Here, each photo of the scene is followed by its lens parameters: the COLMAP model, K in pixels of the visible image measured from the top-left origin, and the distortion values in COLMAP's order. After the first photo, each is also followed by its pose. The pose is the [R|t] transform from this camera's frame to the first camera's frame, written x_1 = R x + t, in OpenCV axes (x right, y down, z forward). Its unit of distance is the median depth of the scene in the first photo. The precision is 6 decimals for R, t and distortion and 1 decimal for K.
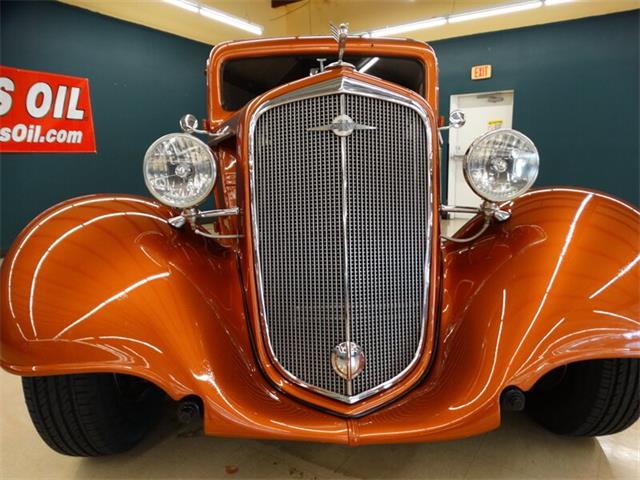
lens RADIAL K [[471.9, 0, 320.0], [0, 471.9, 240.0], [0, 0, 1]] dist [0.000179, 0.032538]
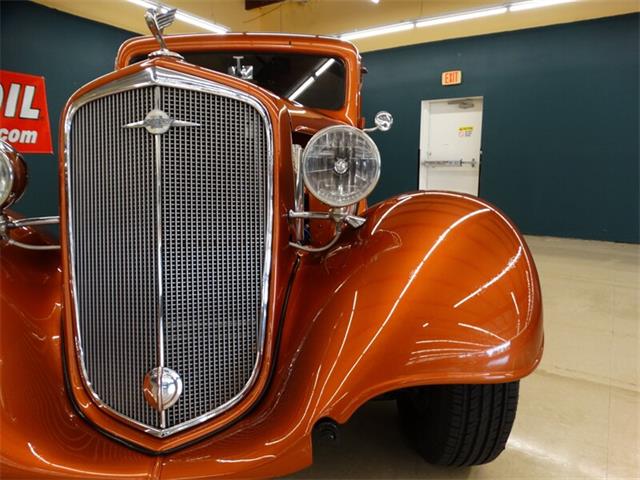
lens RADIAL K [[470.5, 0, 327.0], [0, 470.5, 239.3], [0, 0, 1]] dist [0.025477, 0.000383]
pose [[0.999570, 0.006585, 0.028562, 0.307880], [-0.006257, 0.999914, -0.011536, -0.012165], [-0.028635, 0.011353, 0.999525, 0.094898]]
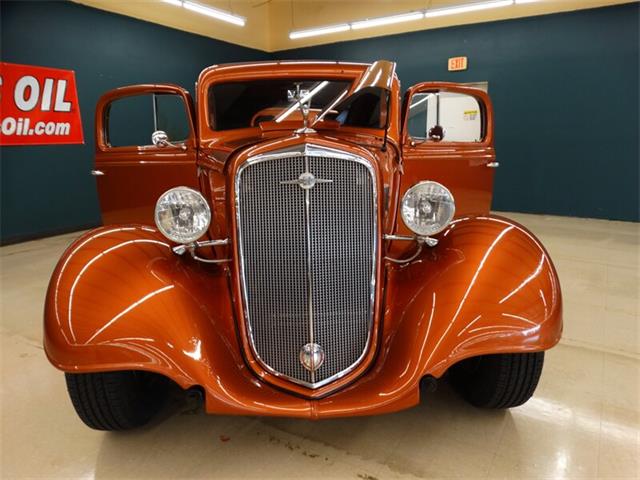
lens RADIAL K [[474.1, 0, 320.0], [0, 474.1, 240.0], [0, 0, 1]] dist [-0.002224, 0.041156]
pose [[0.999567, -0.005654, 0.028886, 0.041180], [0.004219, 0.998765, 0.049504, -0.128306], [-0.029131, -0.049361, 0.998356, -0.295147]]
